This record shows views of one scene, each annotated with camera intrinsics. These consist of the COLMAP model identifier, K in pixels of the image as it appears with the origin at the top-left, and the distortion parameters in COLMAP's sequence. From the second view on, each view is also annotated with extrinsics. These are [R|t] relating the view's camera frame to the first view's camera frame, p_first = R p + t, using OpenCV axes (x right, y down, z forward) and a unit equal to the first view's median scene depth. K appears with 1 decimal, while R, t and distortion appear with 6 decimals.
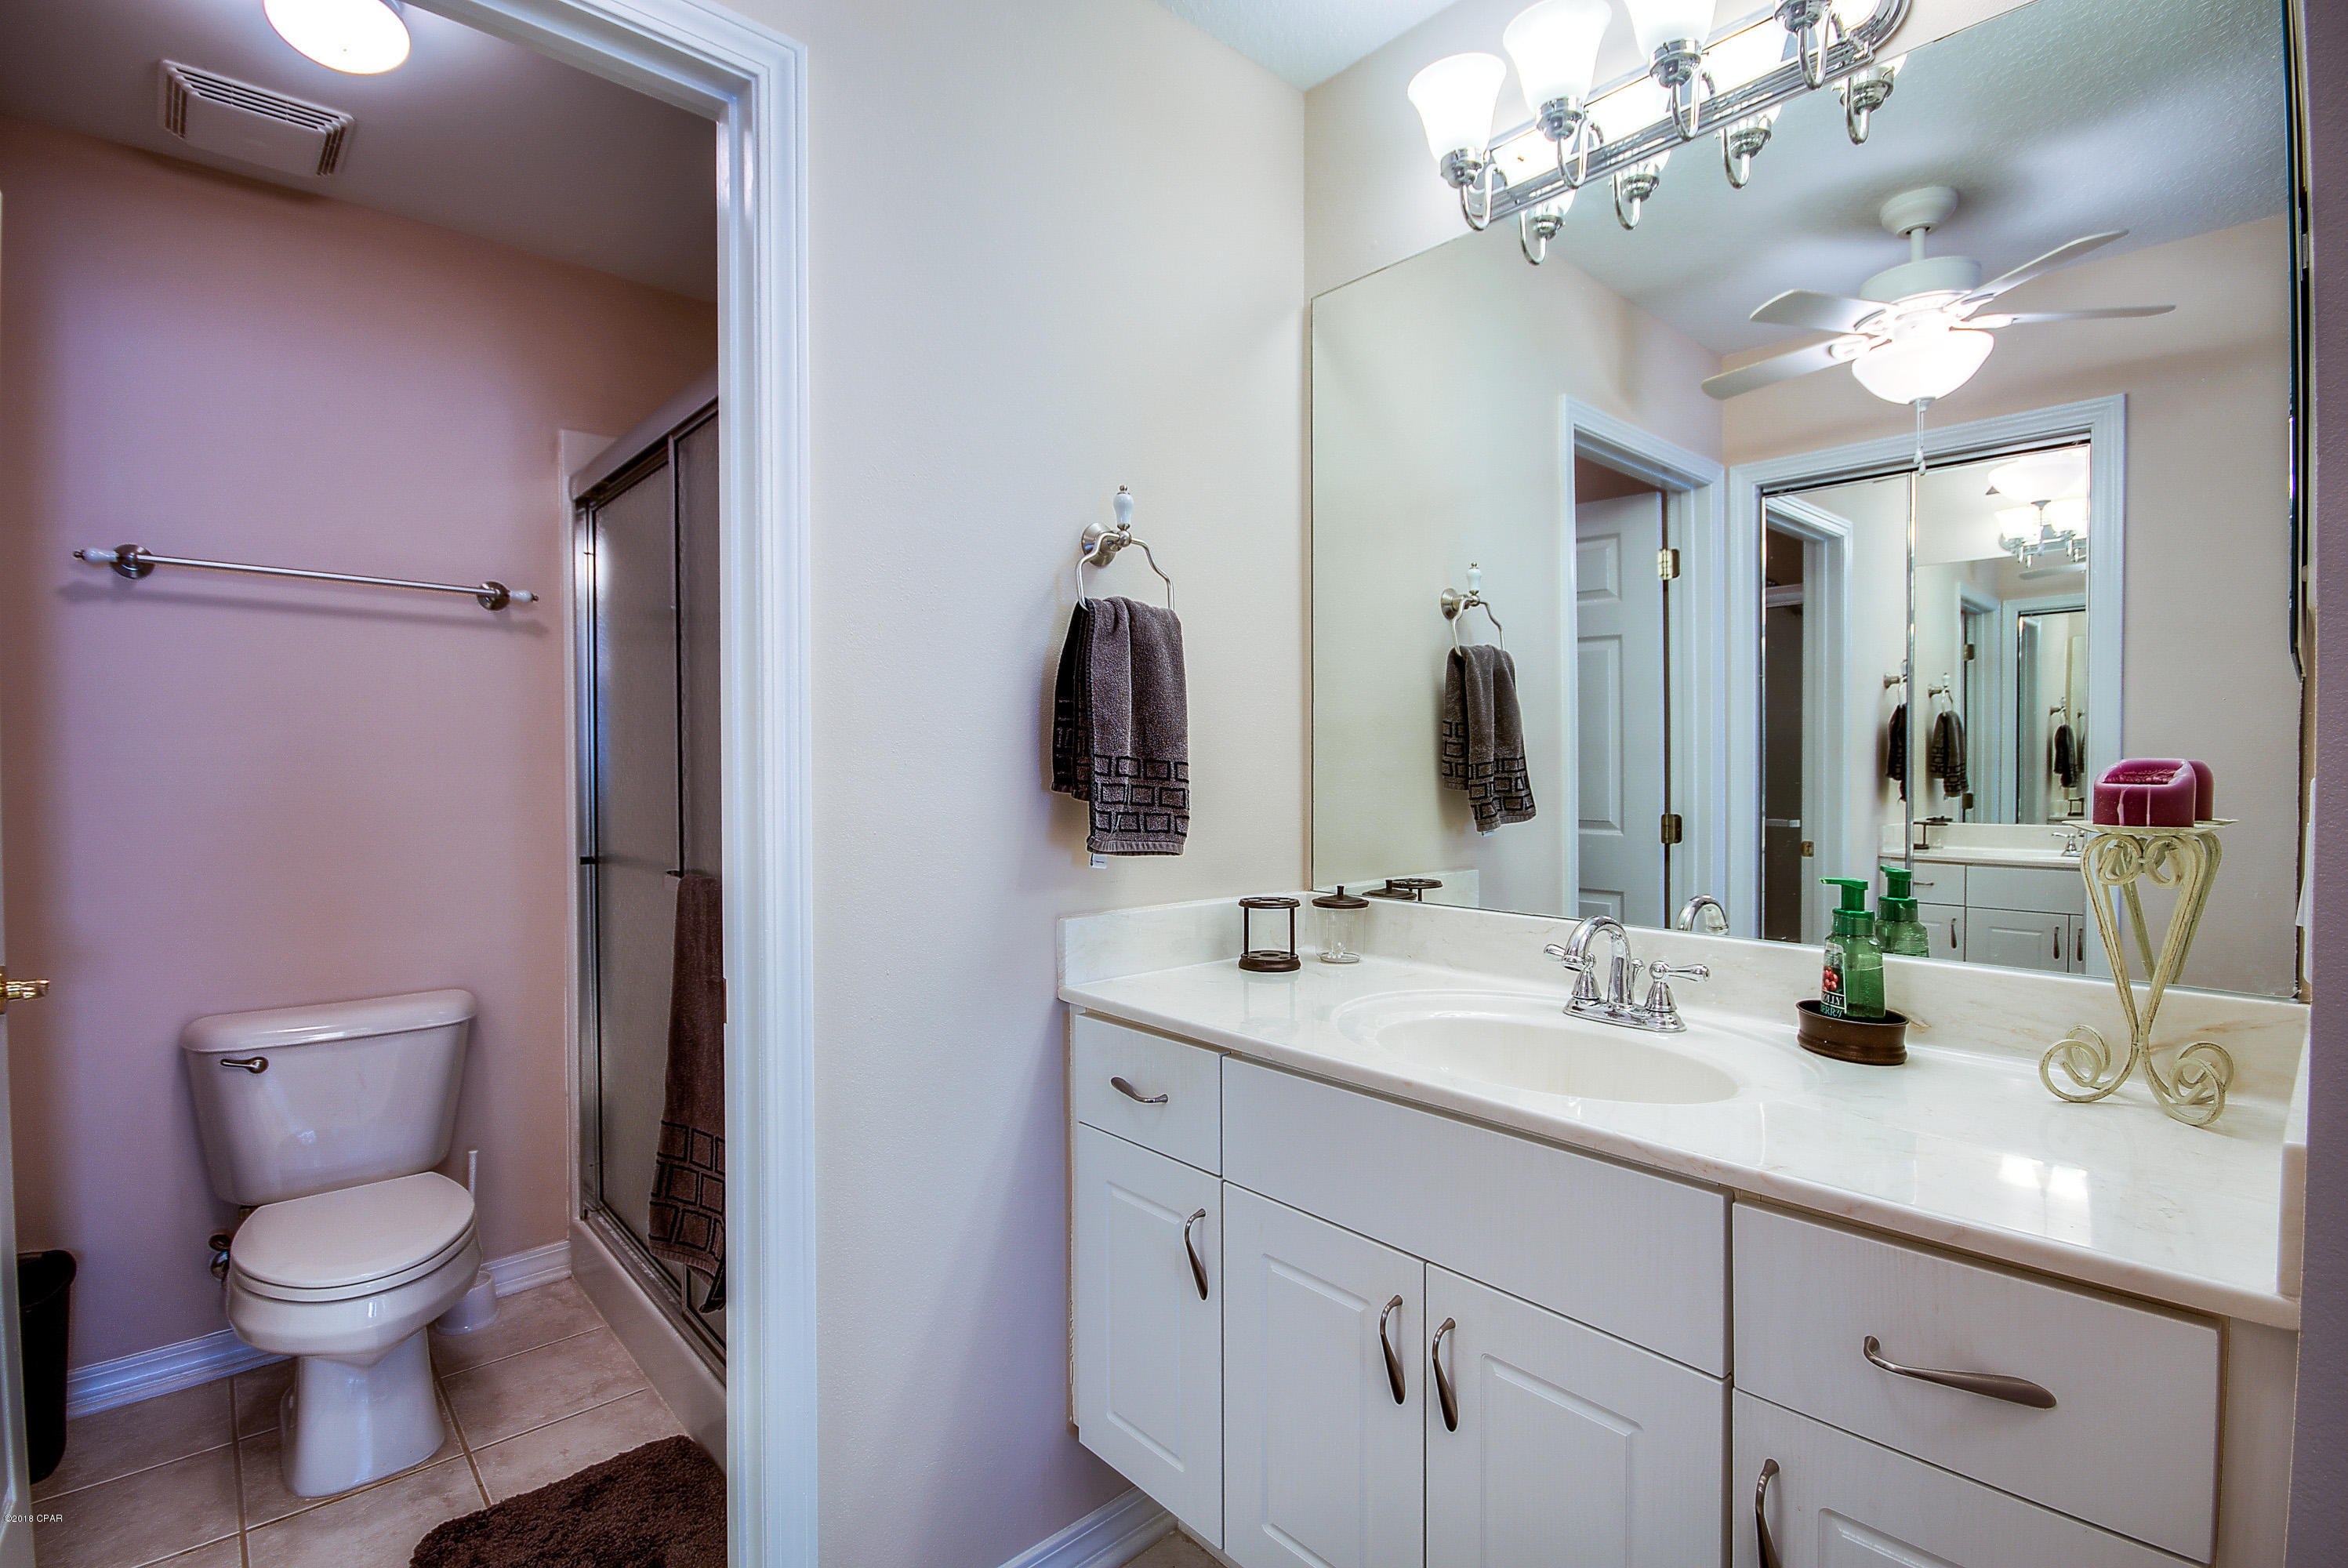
lens RADIAL K [[1136.4, 0, 1174.0], [0, 1136.4, 784.0], [0, 0, 1]] dist [-0.000518, -0.000190]
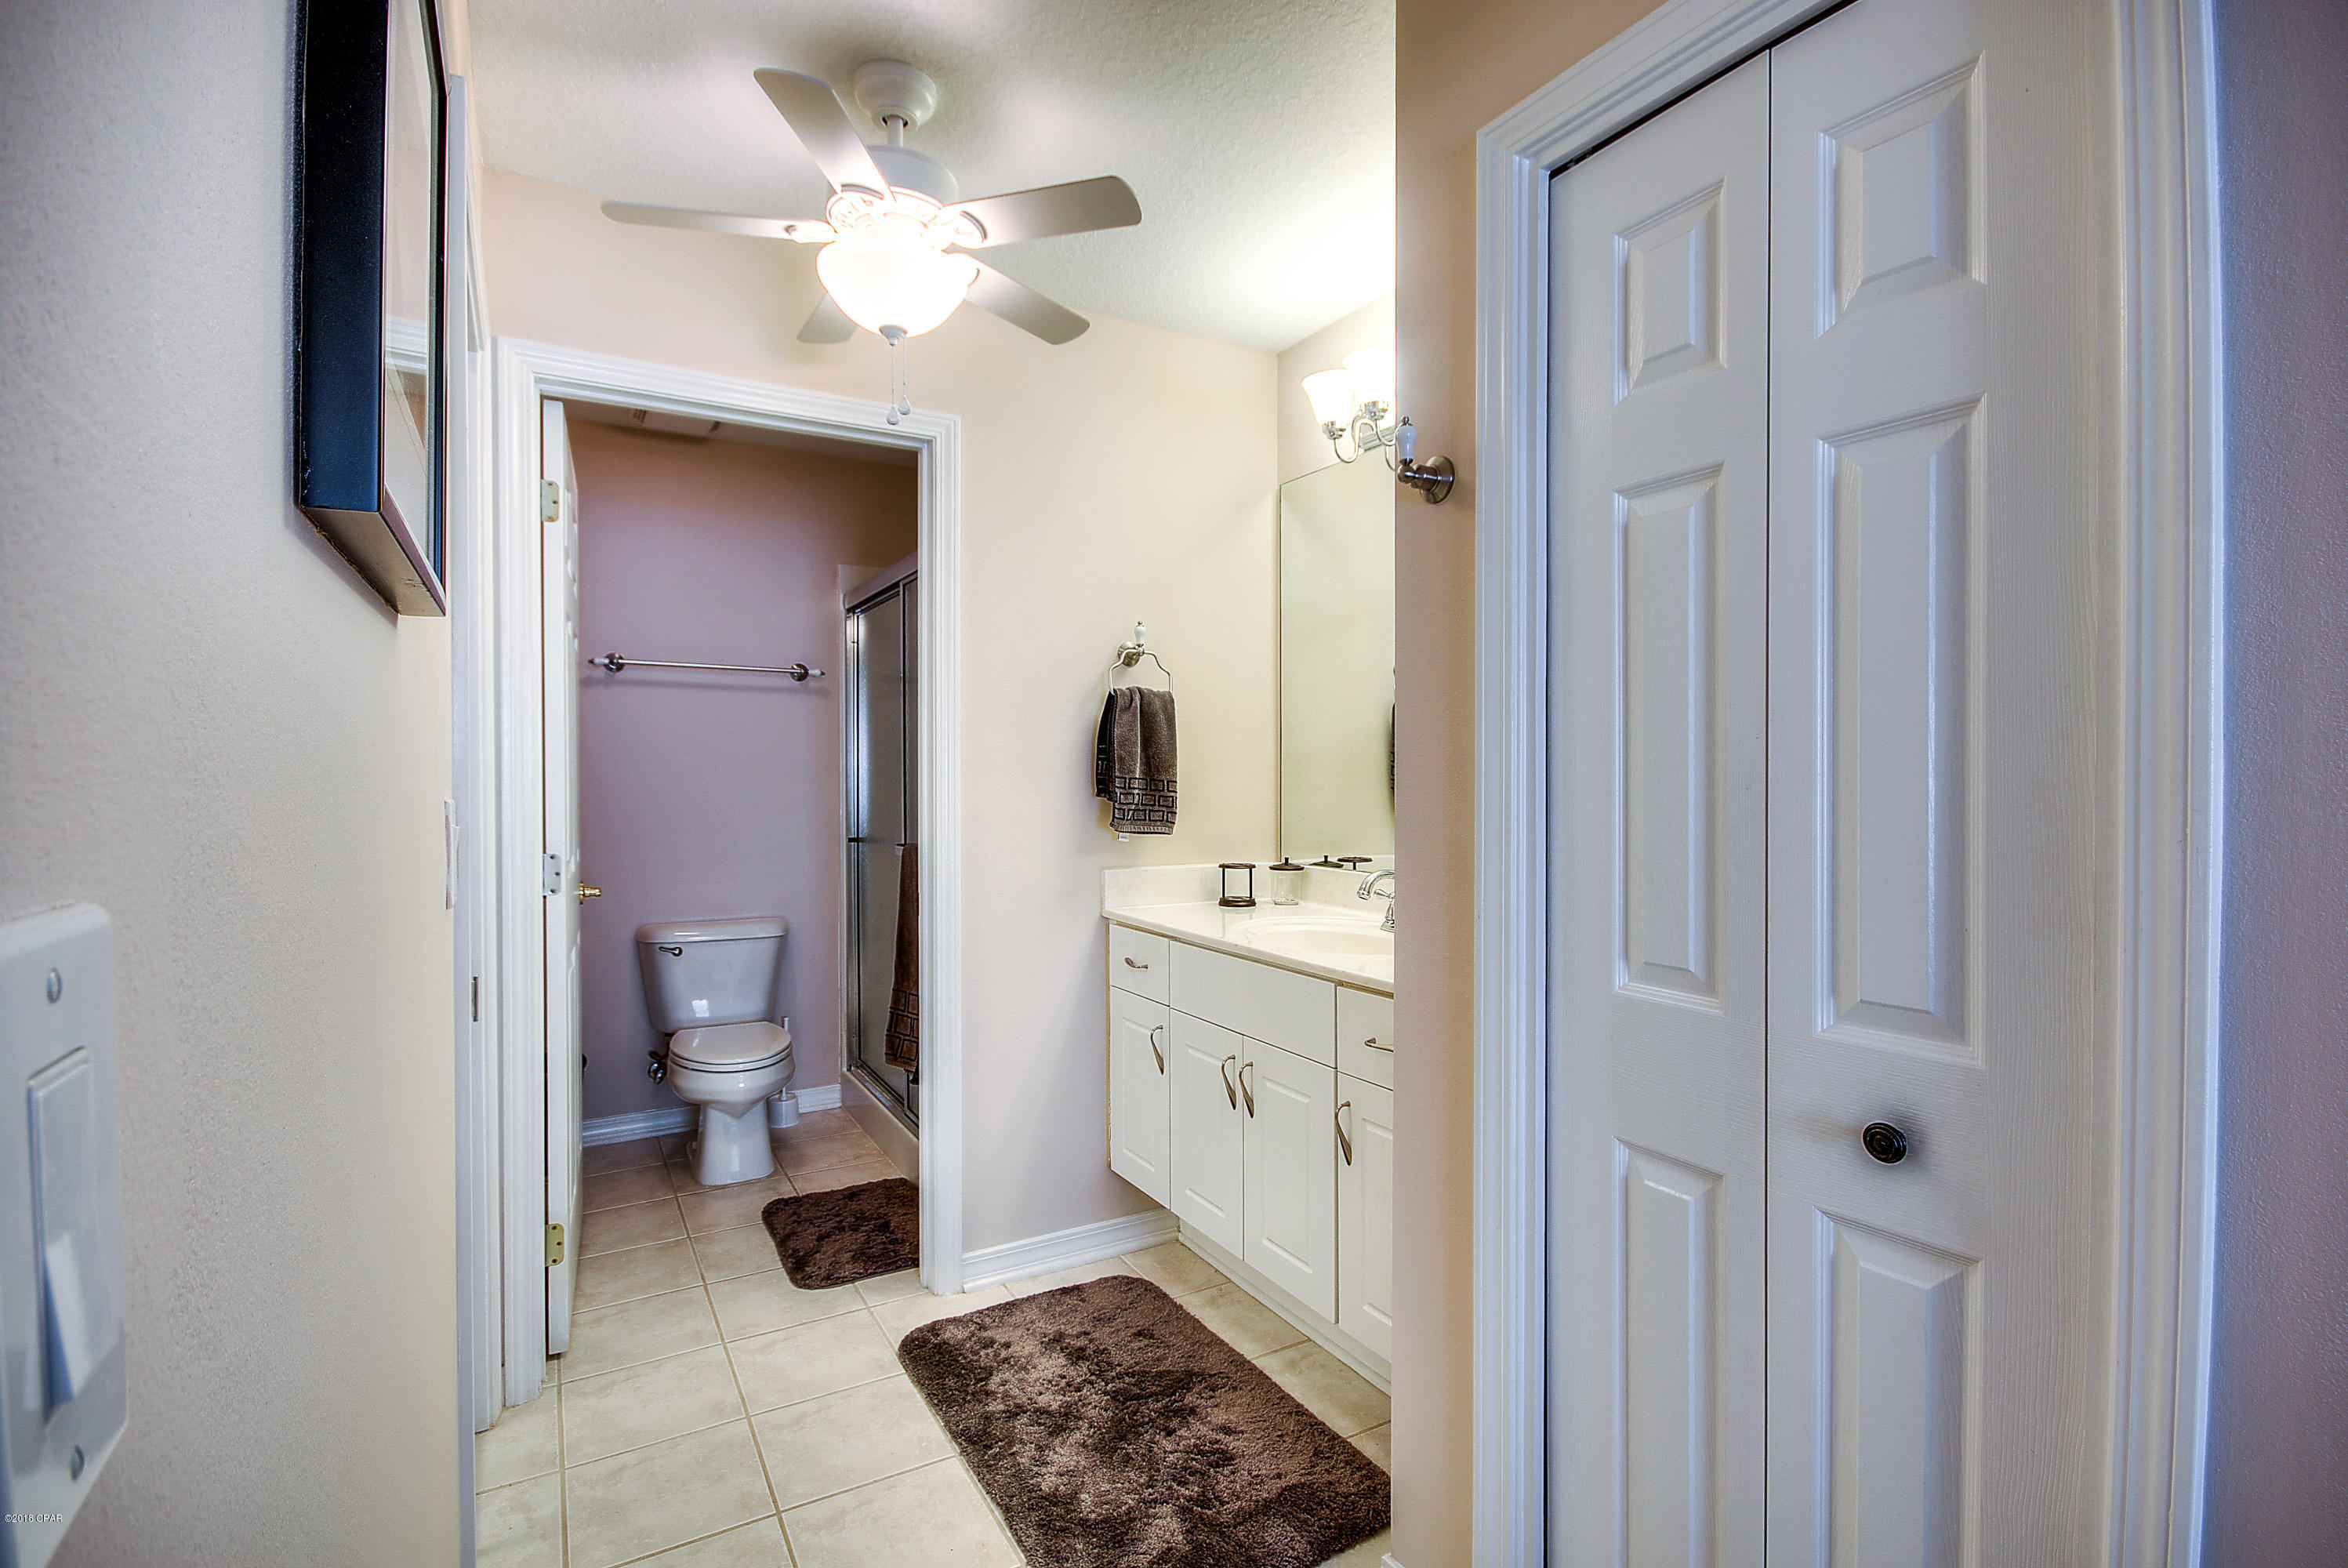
lens RADIAL K [[1136.4, 0, 1174.0], [0, 1136.4, 784.0], [0, 0, 1]] dist [-0.000518, -0.000190]
pose [[0.980136, 0.003484, -0.198298, 0.344230], [-0.004415, 0.999981, -0.004253, -0.006671], [0.198279, 0.005044, 0.980133, -0.676264]]
